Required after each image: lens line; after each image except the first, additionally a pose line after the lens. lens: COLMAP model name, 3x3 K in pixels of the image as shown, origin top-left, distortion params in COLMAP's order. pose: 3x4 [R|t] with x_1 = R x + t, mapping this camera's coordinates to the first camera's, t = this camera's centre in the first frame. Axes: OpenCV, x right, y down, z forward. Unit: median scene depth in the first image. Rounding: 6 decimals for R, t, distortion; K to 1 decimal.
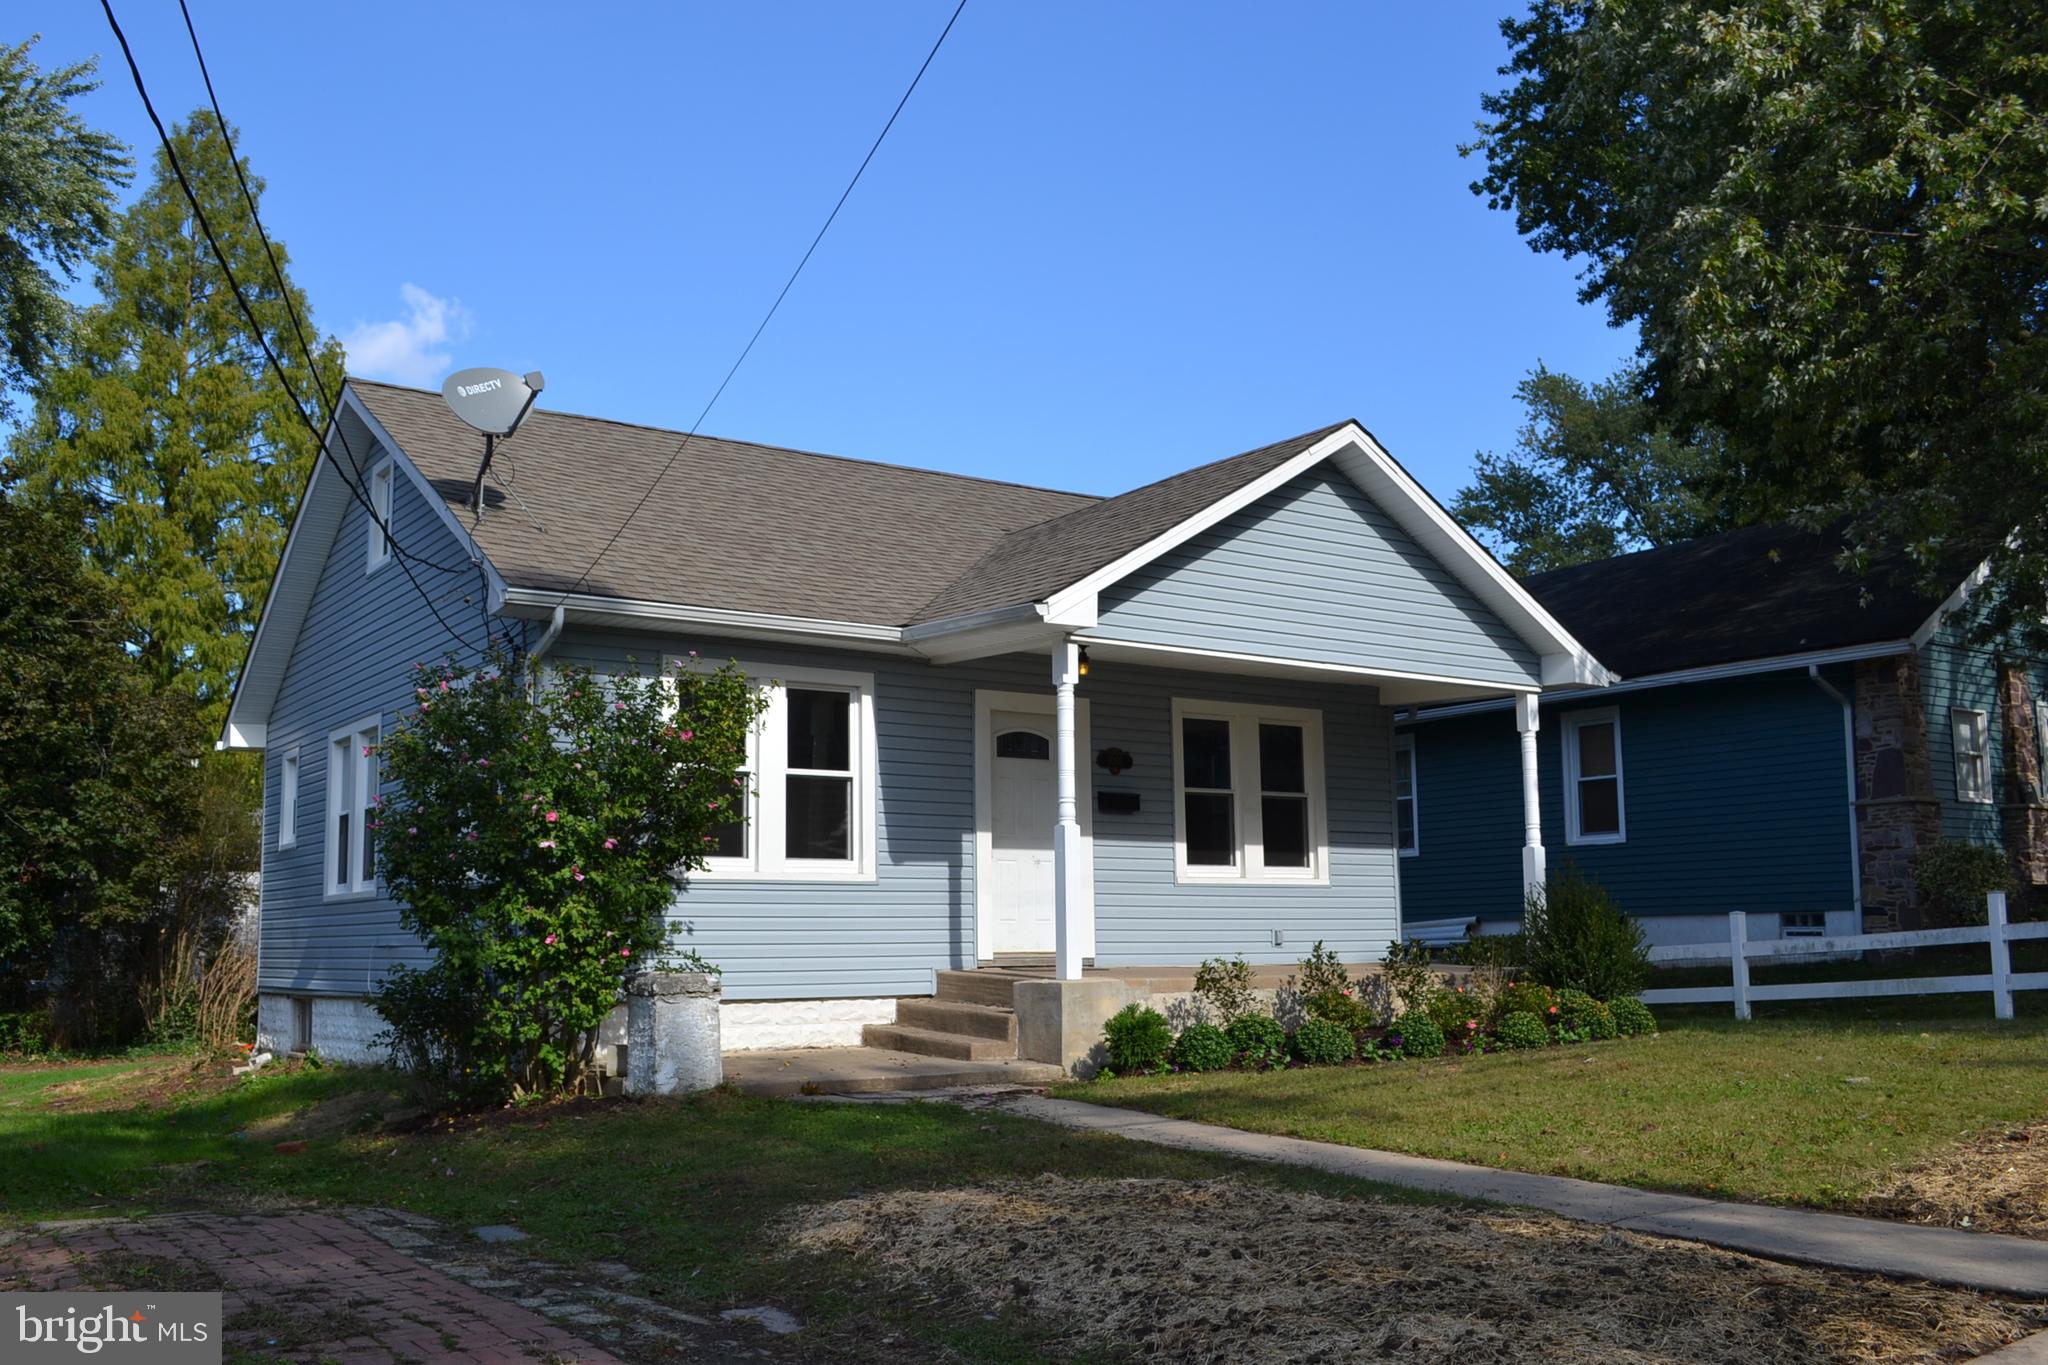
lens RADIAL K [[1854.0, 0, 1019.0], [0, 1854.0, 721.8], [0, 0, 1]] dist [-0.073601, 0.000000]
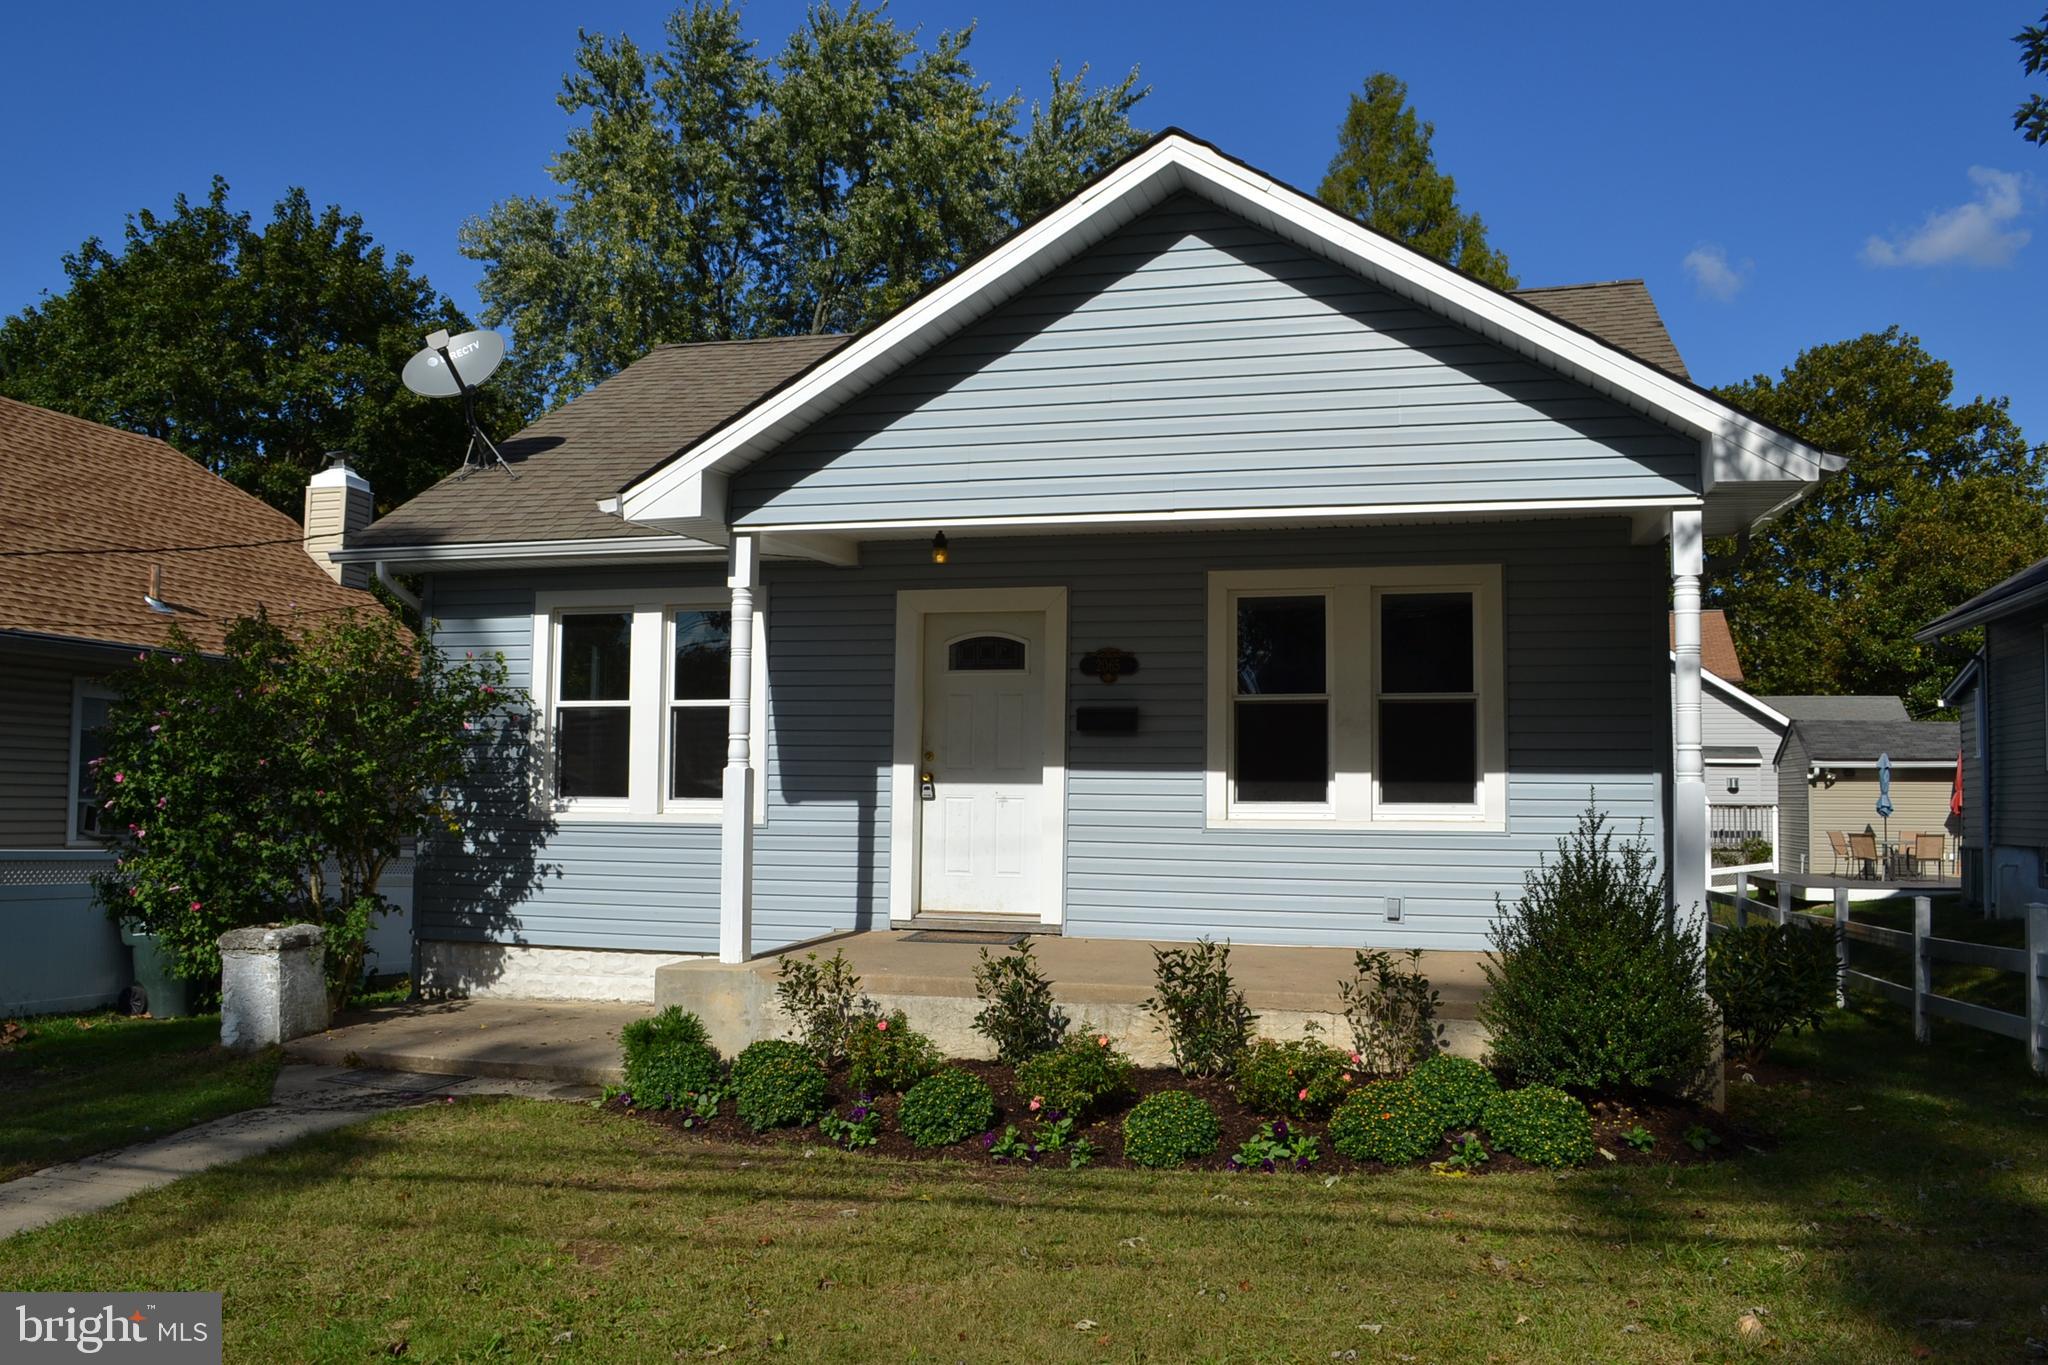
lens RADIAL K [[1635.8, 0, 1020.4], [0, 1635.8, 704.1], [0, 0, 1]] dist [-0.082118, 0.006654]
pose [[0.645200, -0.026638, -0.763549, 0.443441], [0.074829, 0.996790, 0.028456, 0.012584], [0.760341, -0.075495, 0.645122, 0.449479]]
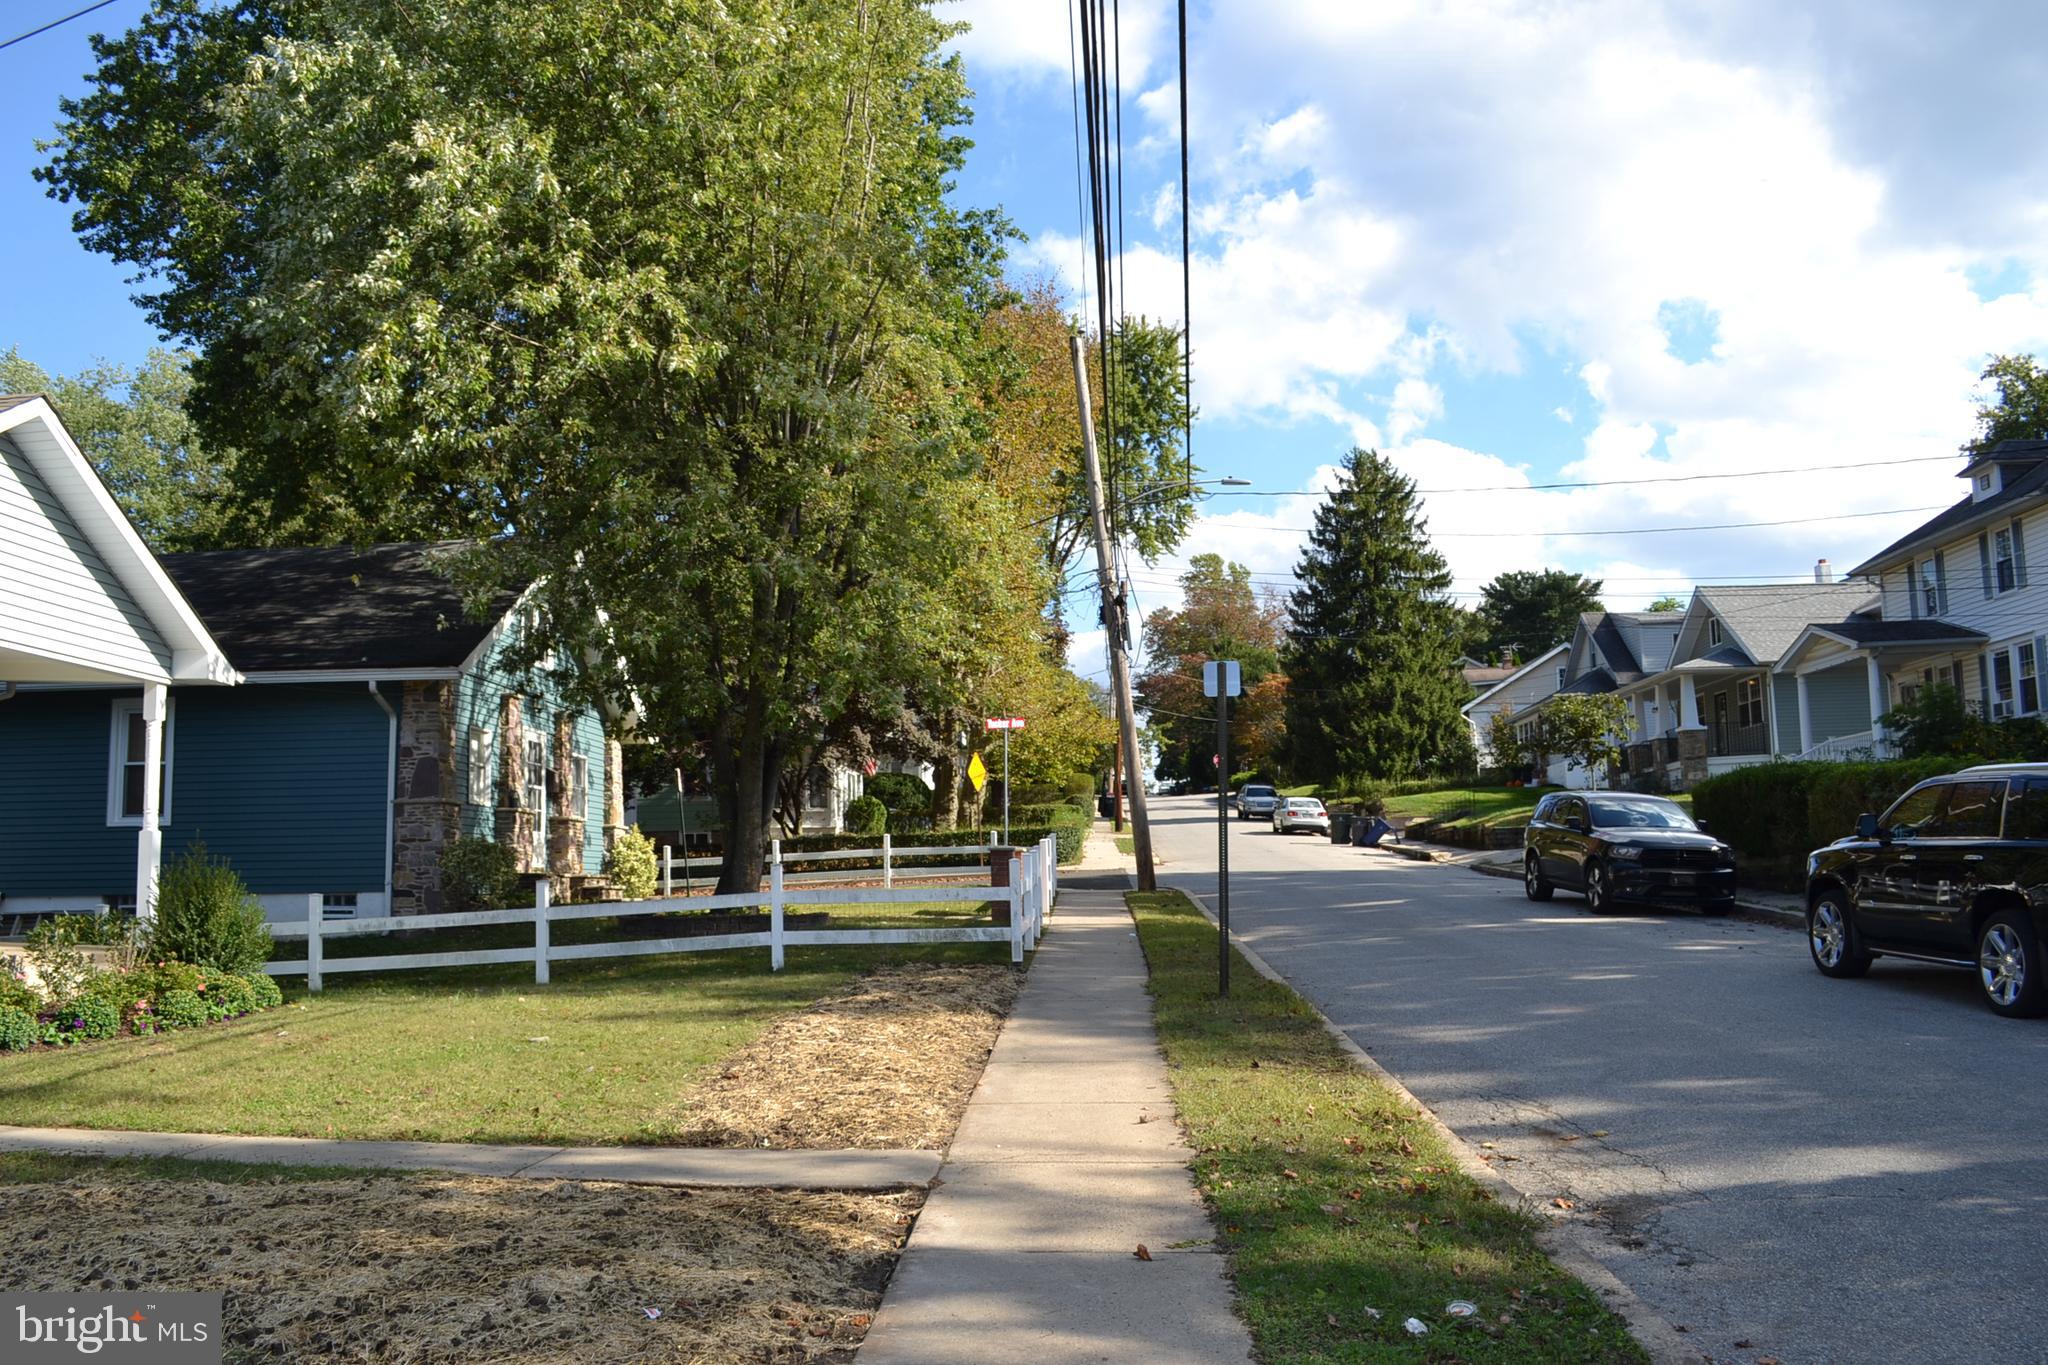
lens RADIAL K [[1635.8, 0, 1013.2], [0, 1635.8, 664.3], [0, 0, 1]] dist [-0.082118, 0.006654]
pose [[0.621807, 0.104873, 0.776117, -0.109917], [-0.078990, 0.994338, -0.071074, -0.000305], [-0.779177, -0.017111, 0.626571, 0.042442]]
